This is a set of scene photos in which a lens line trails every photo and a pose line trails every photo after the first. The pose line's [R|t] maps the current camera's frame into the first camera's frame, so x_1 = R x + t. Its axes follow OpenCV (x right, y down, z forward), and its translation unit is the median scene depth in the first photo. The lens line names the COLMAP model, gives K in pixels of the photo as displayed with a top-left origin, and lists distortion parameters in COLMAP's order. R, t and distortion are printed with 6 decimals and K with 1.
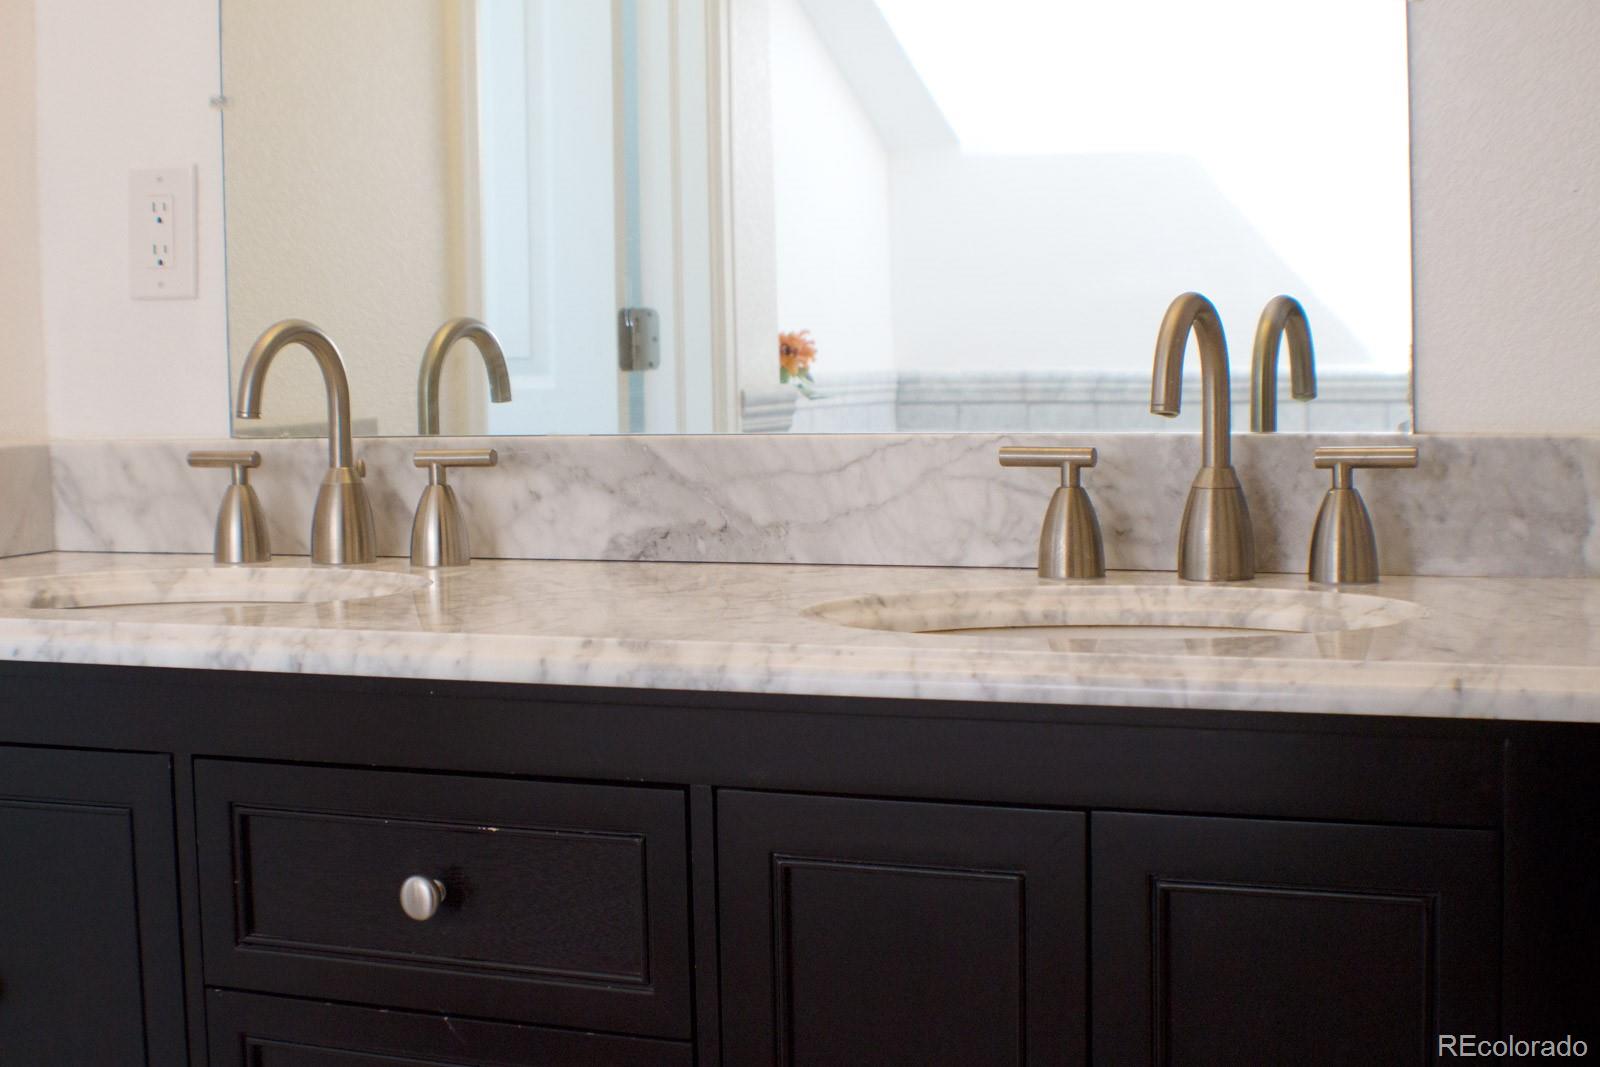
lens RADIAL K [[2903.9, 0, 800.0], [0, 2903.9, 533.5], [0, 0, 1]] dist [-0.327699, -0.087391]
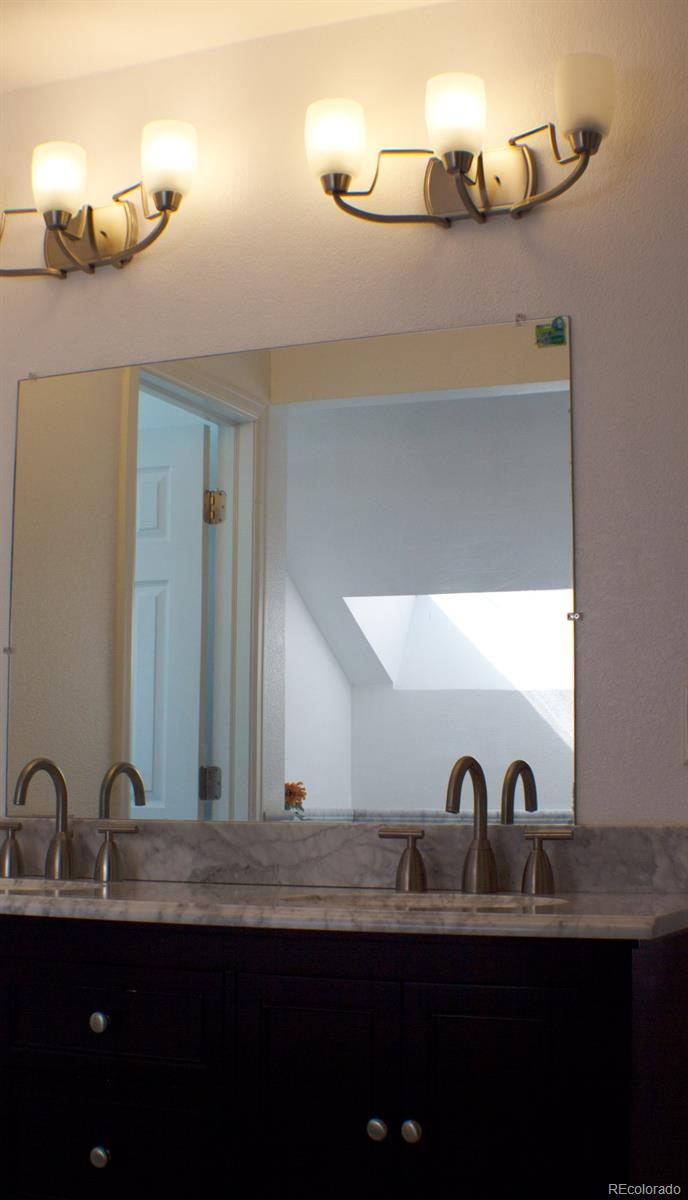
lens RADIAL K [[1990.4, 0, 344.0], [0, 1990.4, 600.0], [0, 0, 1]] dist [-0.290180, -0.033397]
pose [[0.999571, 0.028385, 0.007149, 0.028741], [-0.026721, 0.984556, -0.173018, 0.056314], [-0.011950, 0.172753, 0.984893, -0.446297]]
